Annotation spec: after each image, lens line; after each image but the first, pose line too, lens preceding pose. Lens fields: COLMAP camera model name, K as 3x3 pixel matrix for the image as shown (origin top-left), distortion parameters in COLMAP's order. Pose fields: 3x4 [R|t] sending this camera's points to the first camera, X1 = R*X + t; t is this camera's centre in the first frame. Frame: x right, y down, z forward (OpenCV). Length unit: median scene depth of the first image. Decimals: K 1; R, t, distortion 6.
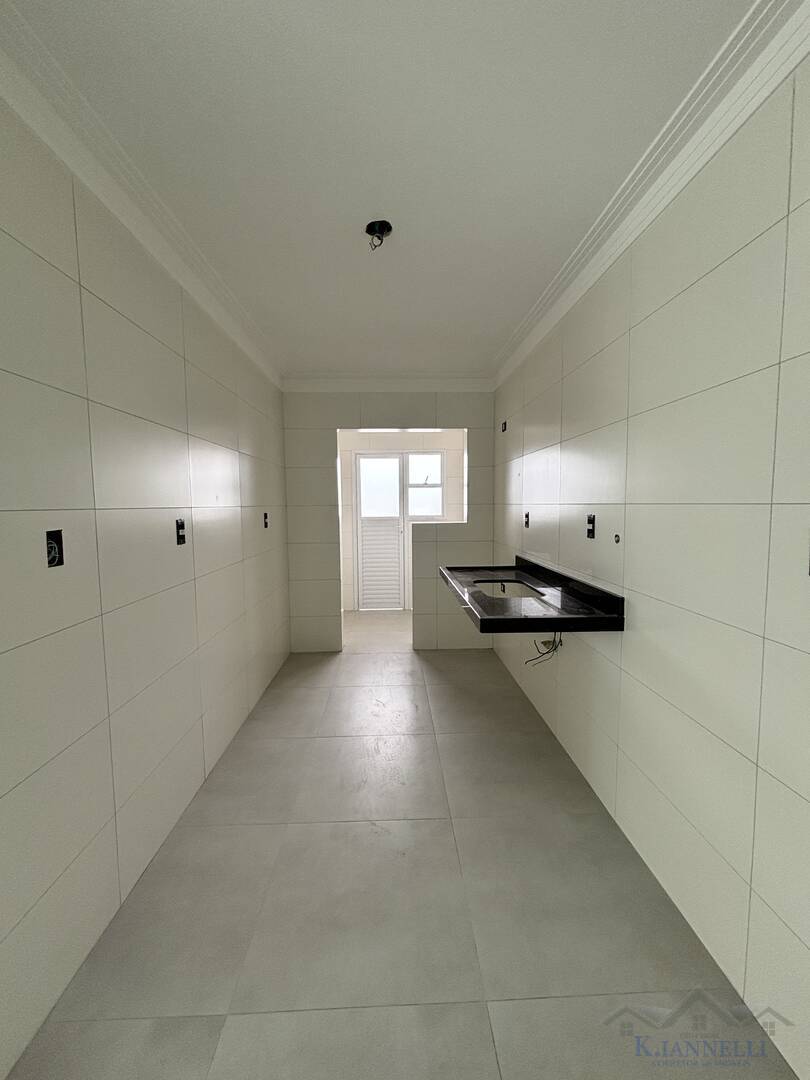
lens RADIAL K [[436.1, 0, 405.2], [0, 436.1, 531.6], [0, 0, 1]] dist [-0.004058, -0.000314]
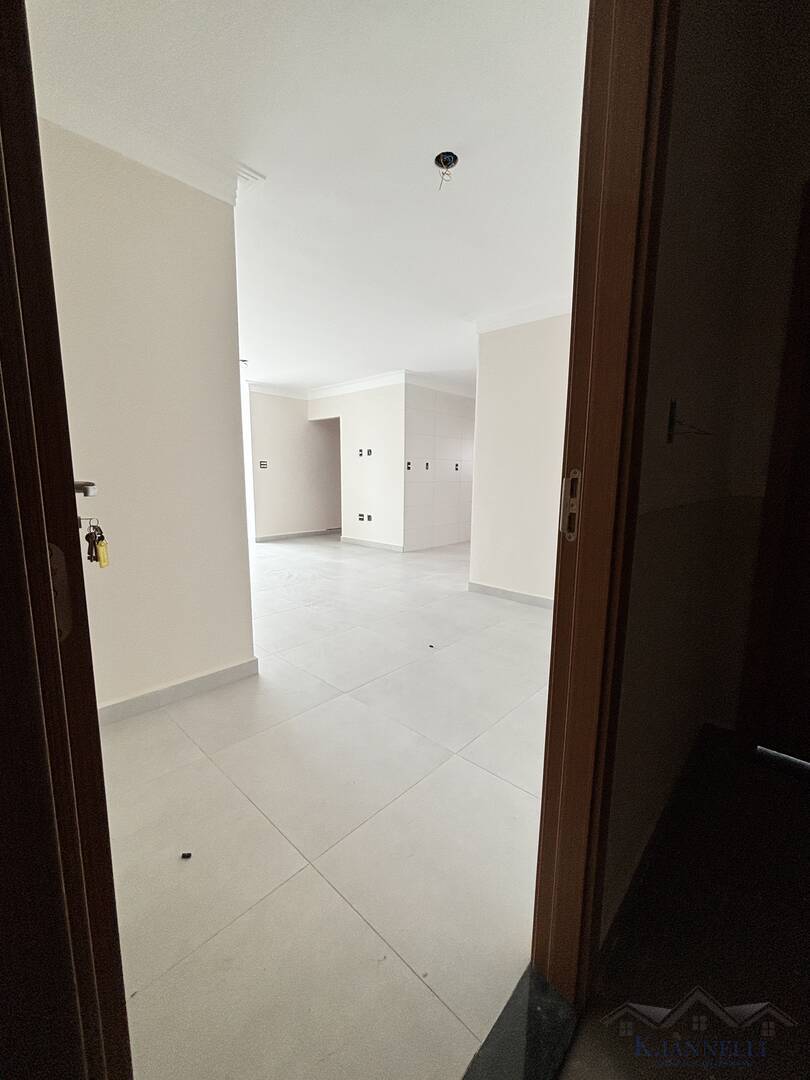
lens RADIAL K [[436.1, 0, 403.0], [0, 436.1, 543.3], [0, 0, 1]] dist [-0.004058, -0.000314]
pose [[0.696154, 0.130758, -0.705884, 0.883694], [-0.065264, 0.990728, 0.119157, 0.110061], [0.714920, -0.036883, 0.698233, -0.912386]]
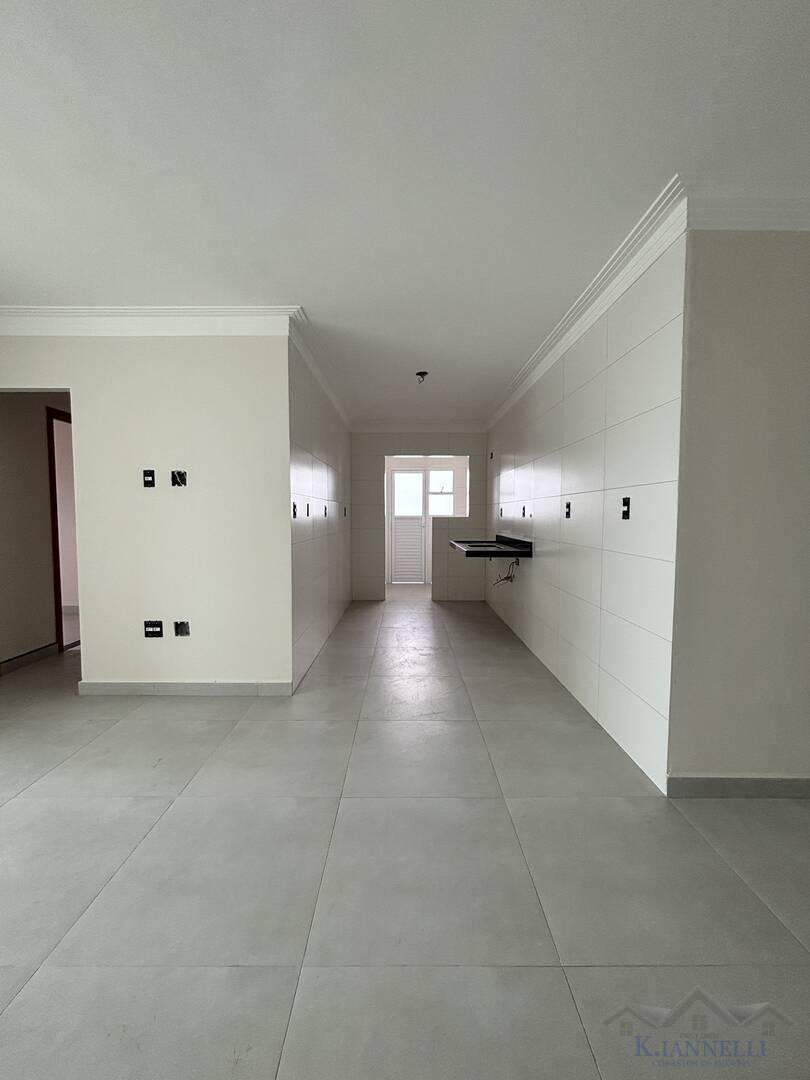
lens RADIAL K [[436.1, 0, 401.1], [0, 436.1, 532.3], [0, 0, 1]] dist [-0.004058, -0.000314]
pose [[0.998966, 0.015307, -0.042815, -0.027715], [-0.016325, 0.999590, -0.023535, 0.072614], [0.042438, 0.024210, 0.998806, -0.531750]]
